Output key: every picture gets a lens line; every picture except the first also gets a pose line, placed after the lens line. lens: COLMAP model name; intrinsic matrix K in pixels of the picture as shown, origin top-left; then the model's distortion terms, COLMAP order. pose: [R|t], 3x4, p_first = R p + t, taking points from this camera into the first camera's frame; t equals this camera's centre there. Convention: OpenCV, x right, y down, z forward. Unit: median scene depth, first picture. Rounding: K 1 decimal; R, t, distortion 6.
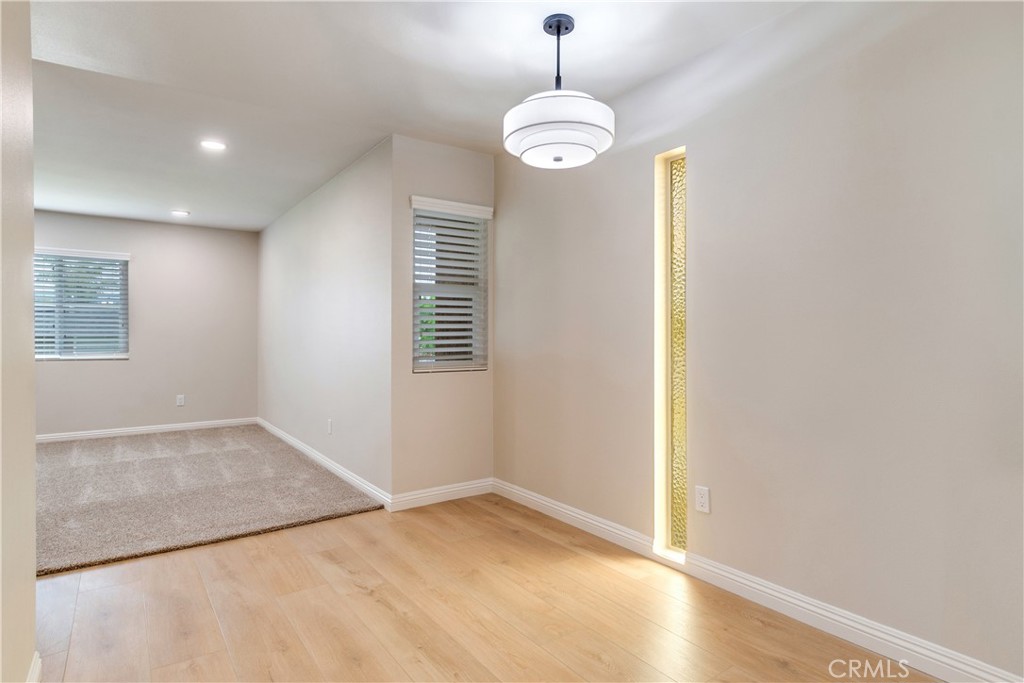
lens RADIAL K [[544.7, 0, 506.5], [0, 544.7, 332.8], [0, 0, 1]] dist [0.012892, -0.004495]
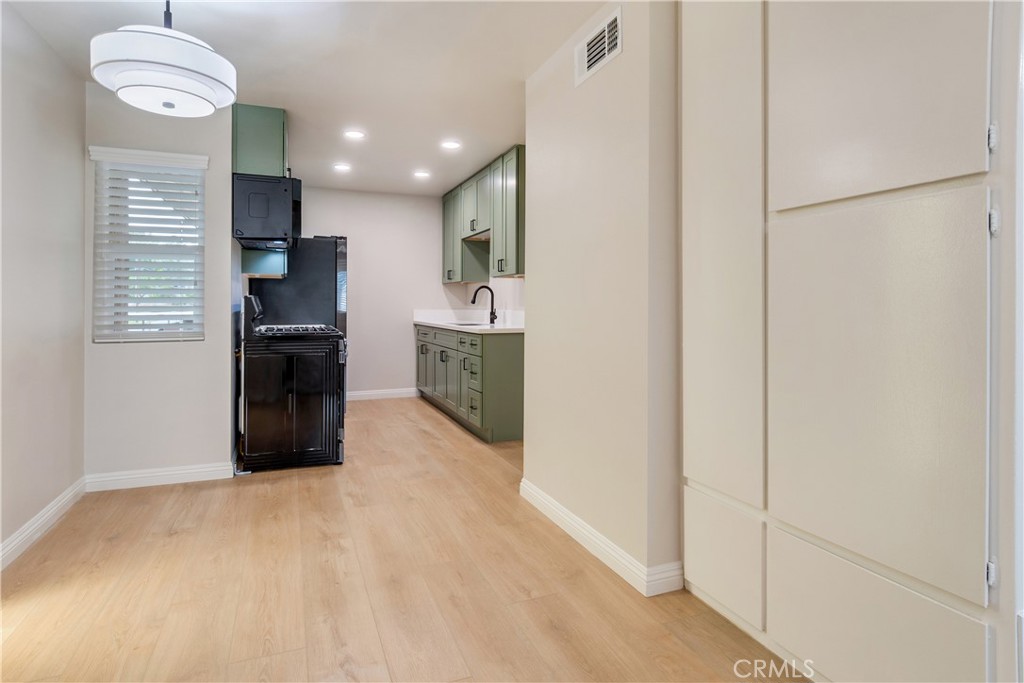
lens RADIAL K [[544.7, 0, 487.0], [0, 544.7, 306.4], [0, 0, 1]] dist [0.012892, -0.004495]
pose [[-0.963050, 0.000884, 0.269320, -0.641138], [-0.000609, 0.999985, -0.005457, 0.017585], [-0.269320, -0.005419, -0.963035, 1.699891]]
